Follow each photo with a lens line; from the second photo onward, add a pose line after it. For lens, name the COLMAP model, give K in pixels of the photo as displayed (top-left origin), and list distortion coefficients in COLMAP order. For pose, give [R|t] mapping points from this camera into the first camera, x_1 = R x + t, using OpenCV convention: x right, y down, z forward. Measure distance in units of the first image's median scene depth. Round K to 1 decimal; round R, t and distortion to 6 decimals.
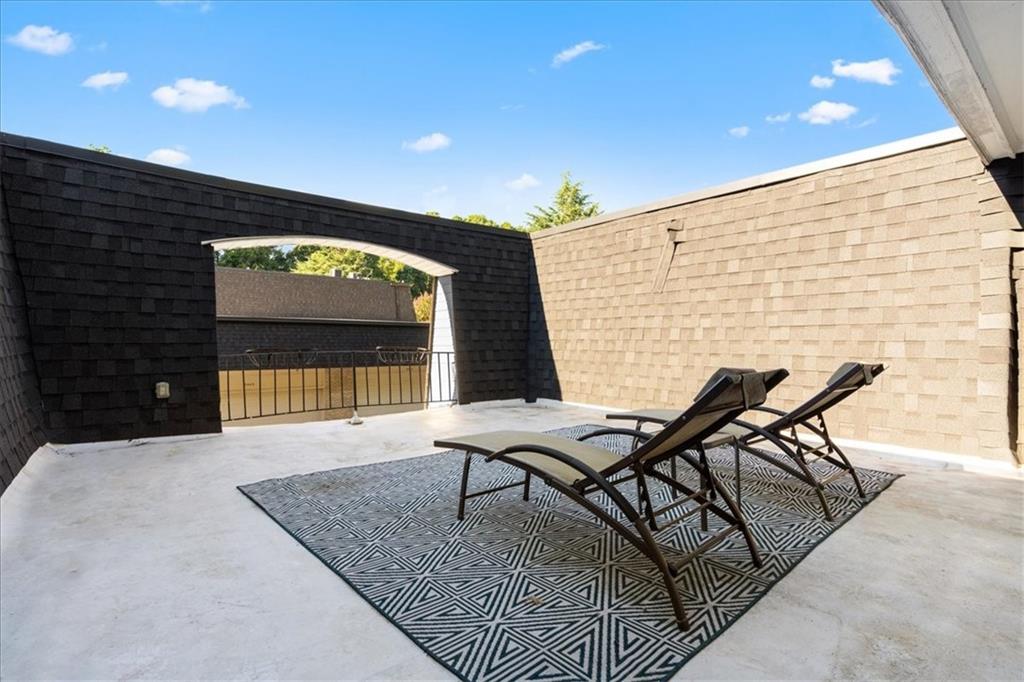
lens RADIAL K [[492.5, 0, 547.6], [0, 492.5, 344.1], [0, 0, 1]] dist [-0.000813, 0.000291]
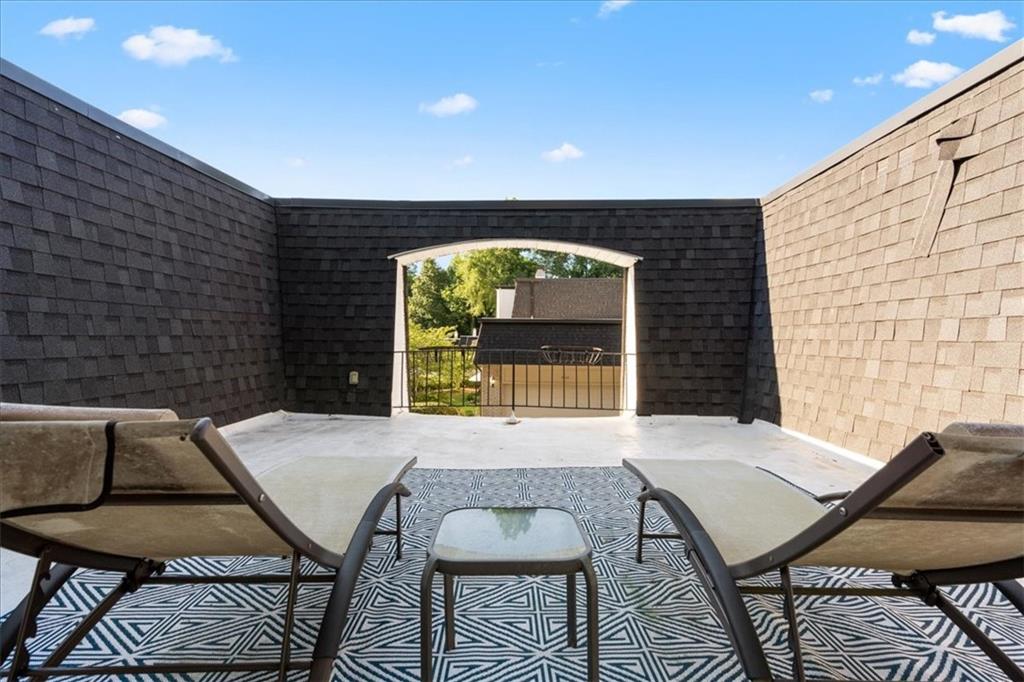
lens RADIAL K [[483.8, 0, 513.5], [0, 483.8, 336.9], [0, 0, 1]] dist [-0.004336, -0.000185]
pose [[0.727435, 0.000782, -0.686177, 0.258538], [-0.010589, 0.999893, -0.010086, -0.002068], [0.686095, 0.014603, 0.727365, 0.270699]]
